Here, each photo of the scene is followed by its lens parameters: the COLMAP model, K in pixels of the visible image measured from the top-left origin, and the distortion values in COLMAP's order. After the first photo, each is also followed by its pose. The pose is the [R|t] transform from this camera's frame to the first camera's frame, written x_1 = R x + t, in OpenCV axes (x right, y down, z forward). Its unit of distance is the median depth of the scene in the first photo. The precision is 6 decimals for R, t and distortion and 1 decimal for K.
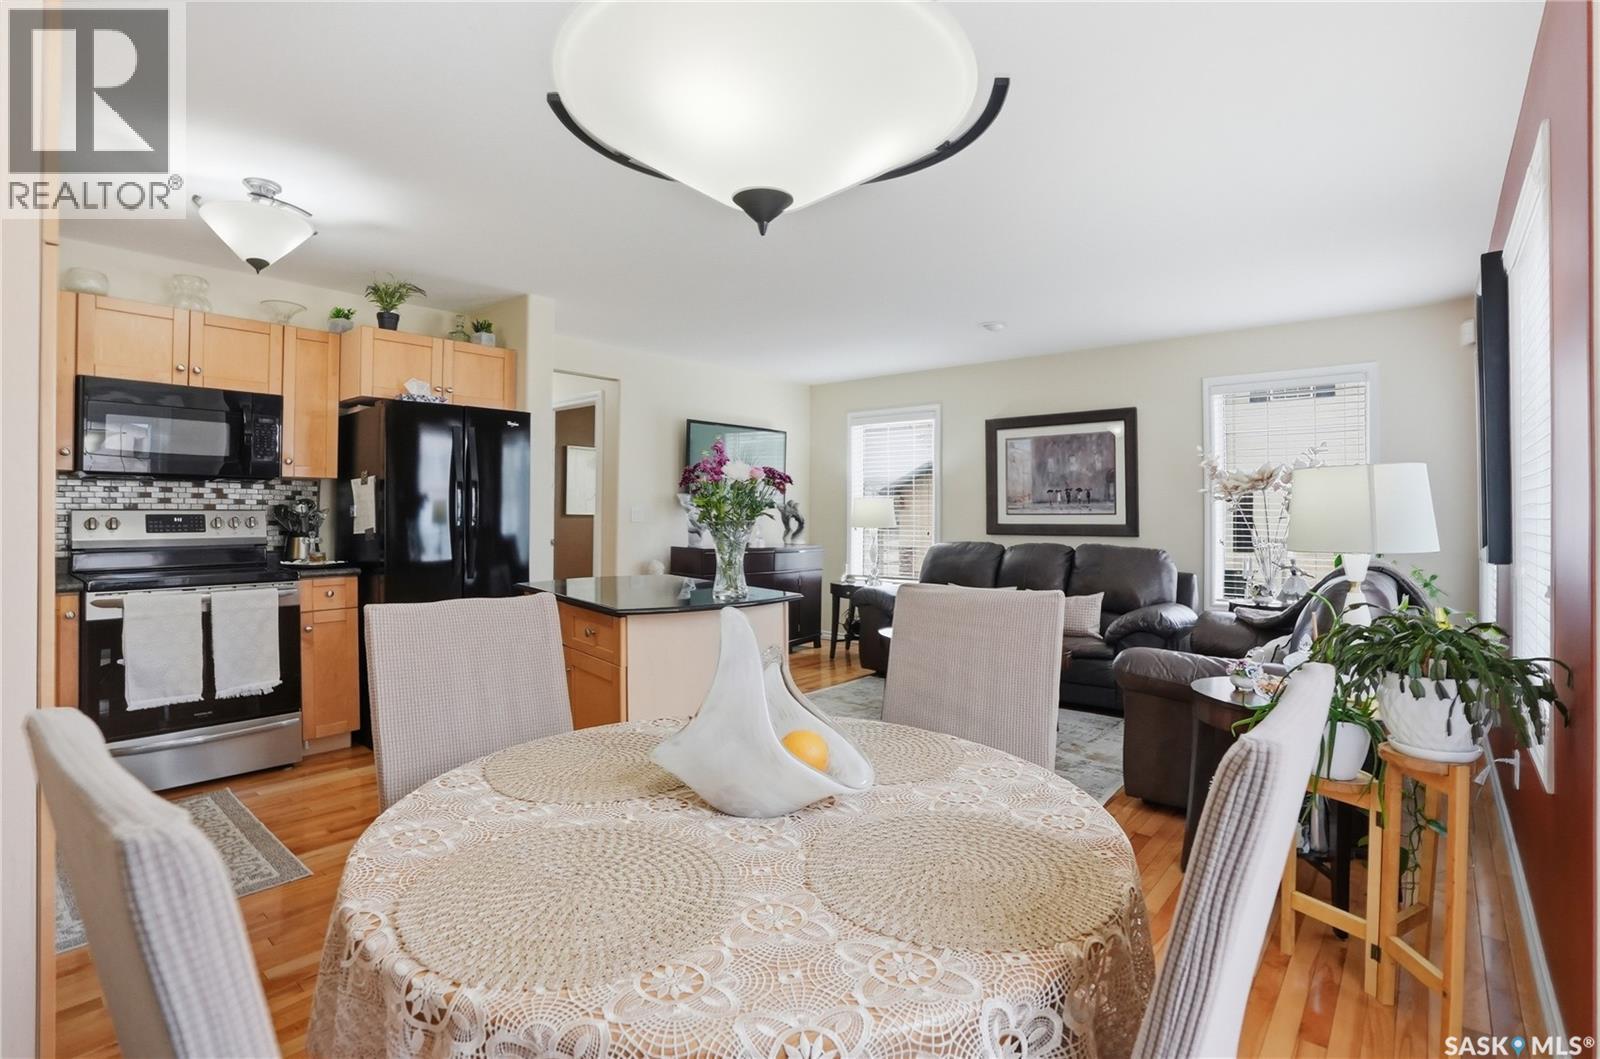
lens RADIAL K [[767.9, 0, 807.6], [0, 767.9, 508.7], [0, 0, 1]] dist [-0.049286, 0.000139]
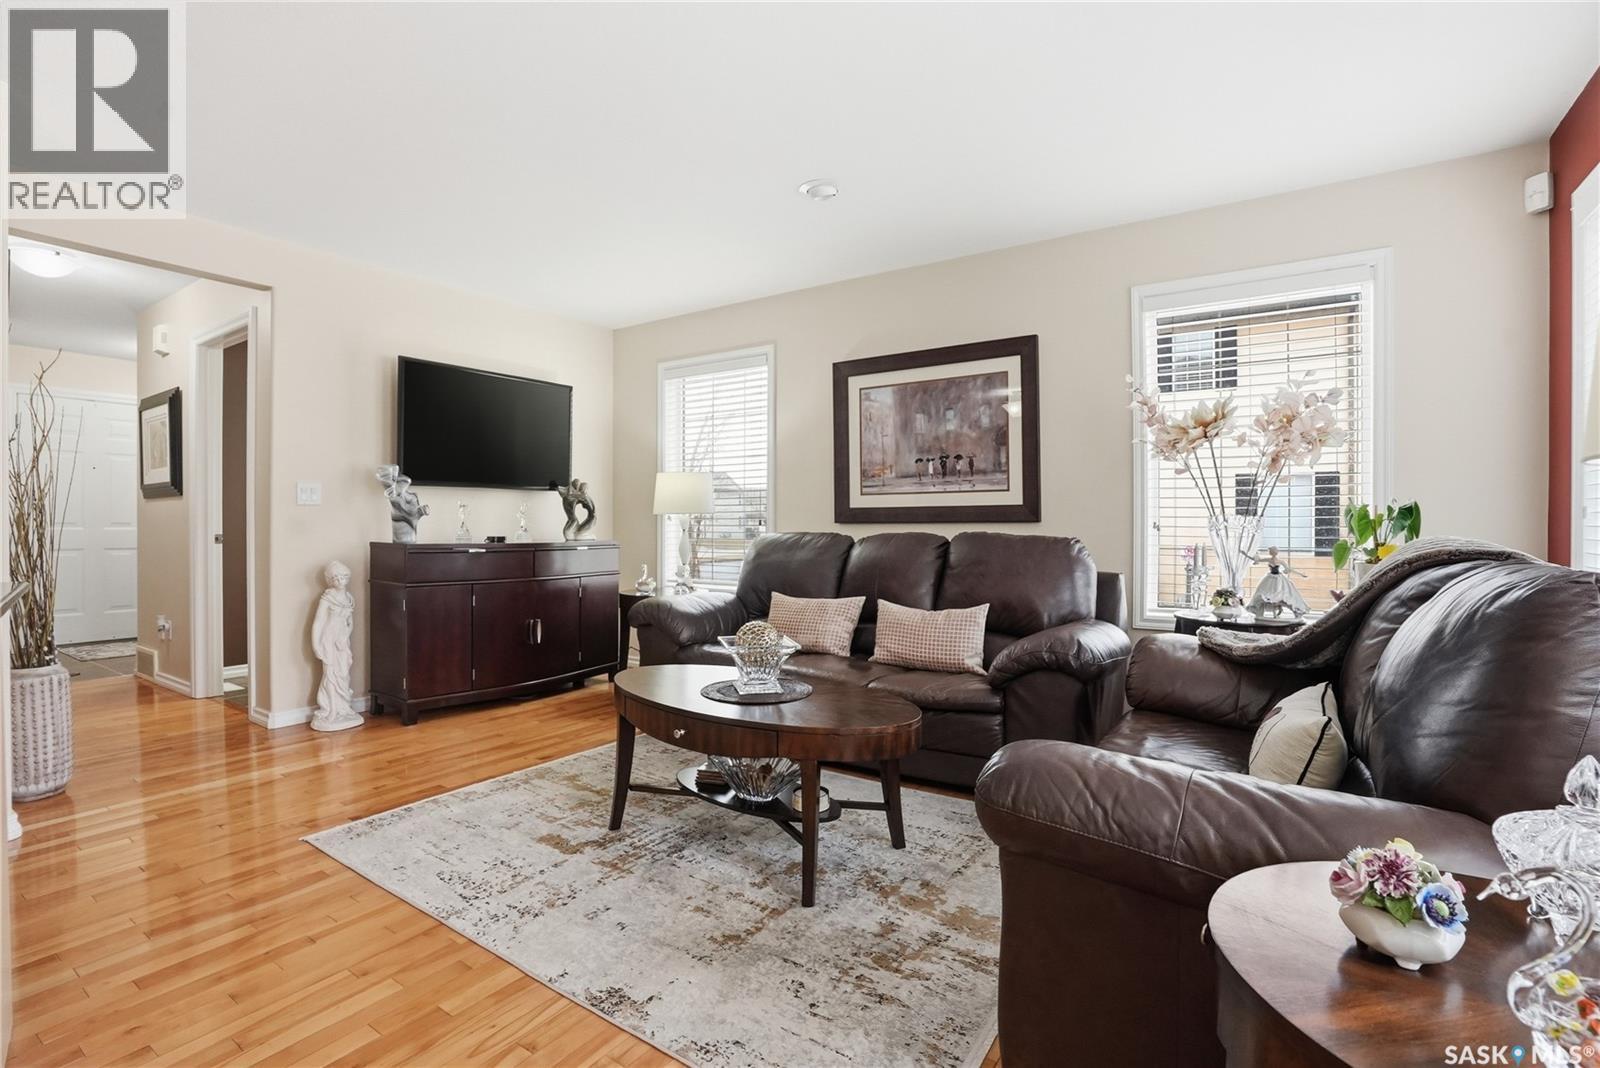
lens RADIAL K [[768.4, 0, 800.0], [0, 768.4, 534.0], [0, 0, 1]] dist [-0.081776, 0.030205]
pose [[0.994181, -0.005175, 0.107595, 0.137537], [0.002786, 0.999746, 0.022348, 0.030713], [-0.107683, -0.021919, 0.993944, 0.320875]]
